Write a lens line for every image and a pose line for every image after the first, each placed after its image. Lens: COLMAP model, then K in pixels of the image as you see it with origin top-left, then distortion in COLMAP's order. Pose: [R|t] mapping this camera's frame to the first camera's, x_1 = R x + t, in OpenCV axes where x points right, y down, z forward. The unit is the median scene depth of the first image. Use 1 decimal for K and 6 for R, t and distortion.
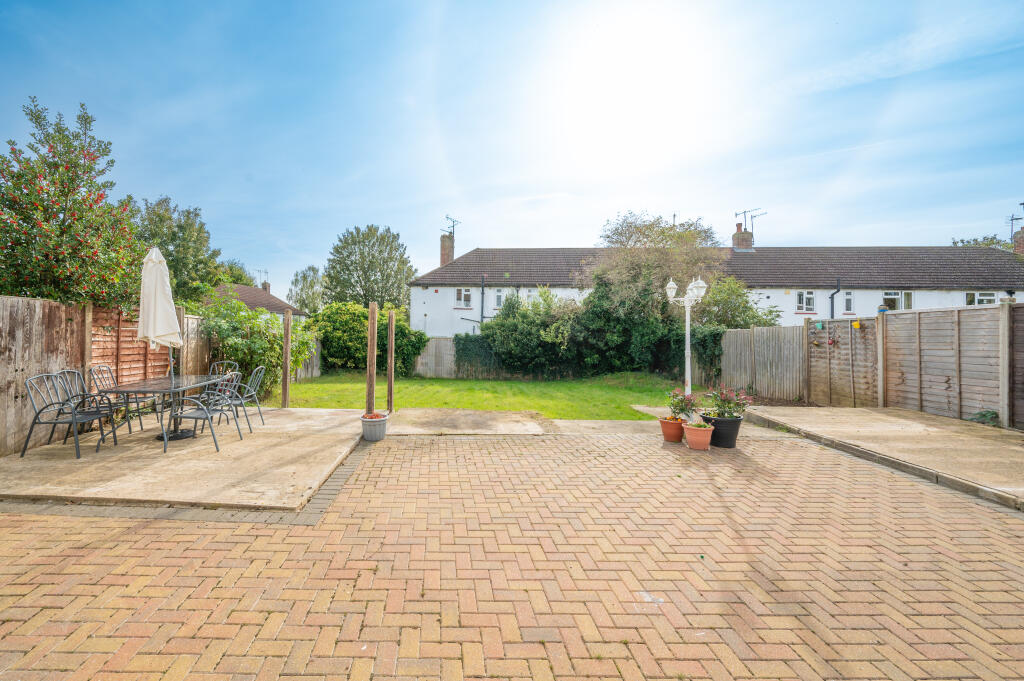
lens RADIAL K [[431.8, 0, 474.2], [0, 431.8, 342.6], [0, 0, 1]] dist [-0.025093, -0.000102]
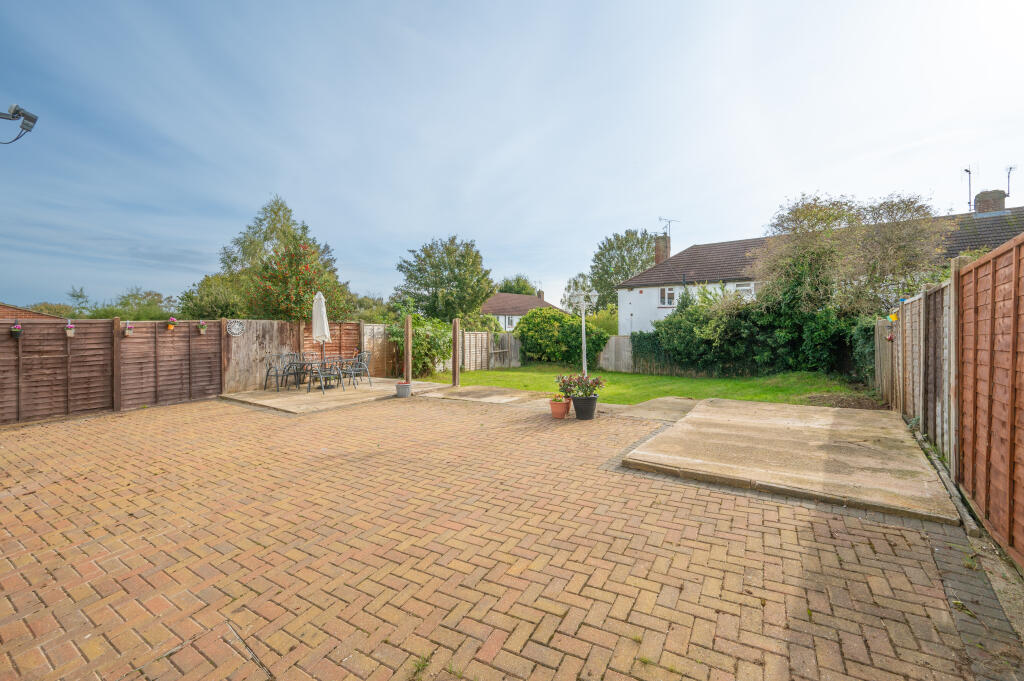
lens RADIAL K [[406.6, 0, 512.0], [0, 406.6, 340.5], [0, 0, 1]] dist [0.000704, 0.000010]
pose [[0.848877, -0.003999, -0.528576, 0.245673], [0.003769, 0.999992, -0.001512, 0.001976], [0.528578, -0.000709, 0.848885, -0.032166]]
